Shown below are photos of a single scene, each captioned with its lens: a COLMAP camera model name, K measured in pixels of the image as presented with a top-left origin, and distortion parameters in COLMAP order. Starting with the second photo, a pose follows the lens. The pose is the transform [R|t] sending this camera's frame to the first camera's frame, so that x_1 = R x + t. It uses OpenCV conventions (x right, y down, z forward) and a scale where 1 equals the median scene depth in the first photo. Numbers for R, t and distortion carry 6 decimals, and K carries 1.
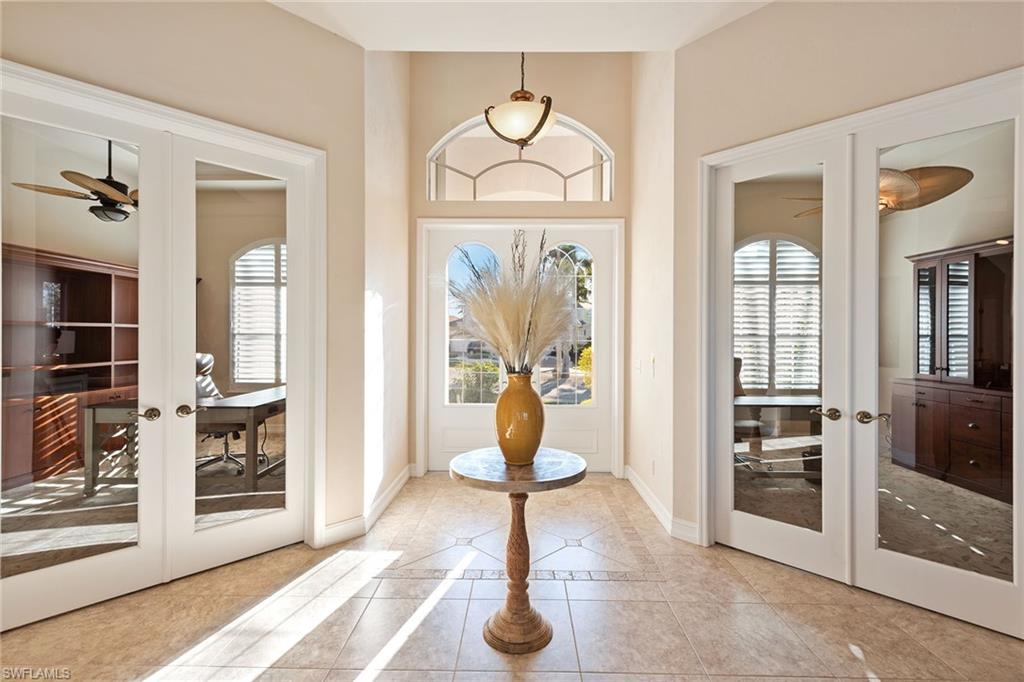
lens RADIAL K [[457.1, 0, 512.0], [0, 457.1, 341.0], [0, 0, 1]] dist [0.000629, 0.000053]
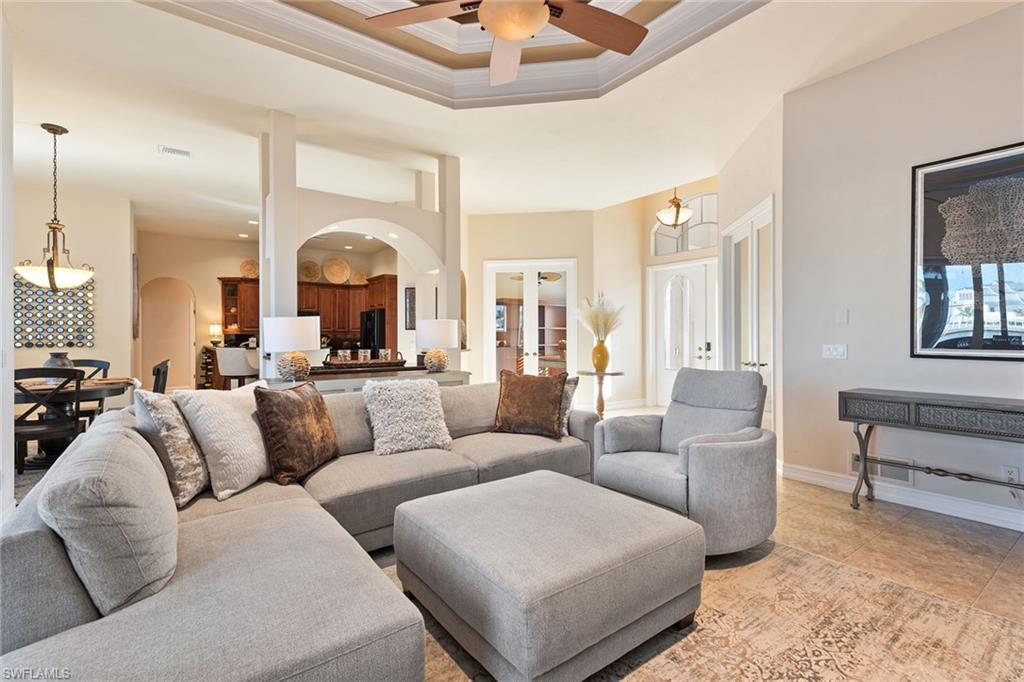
lens RADIAL K [[457.1, 0, 512.0], [0, 457.1, 341.0], [0, 0, 1]] dist [0.000629, 0.000053]
pose [[0.606672, -0.002458, -0.794949, 1.602394], [0.000337, 0.999996, -0.002834, 0.070148], [0.794952, 0.001451, 0.606670, -0.965922]]
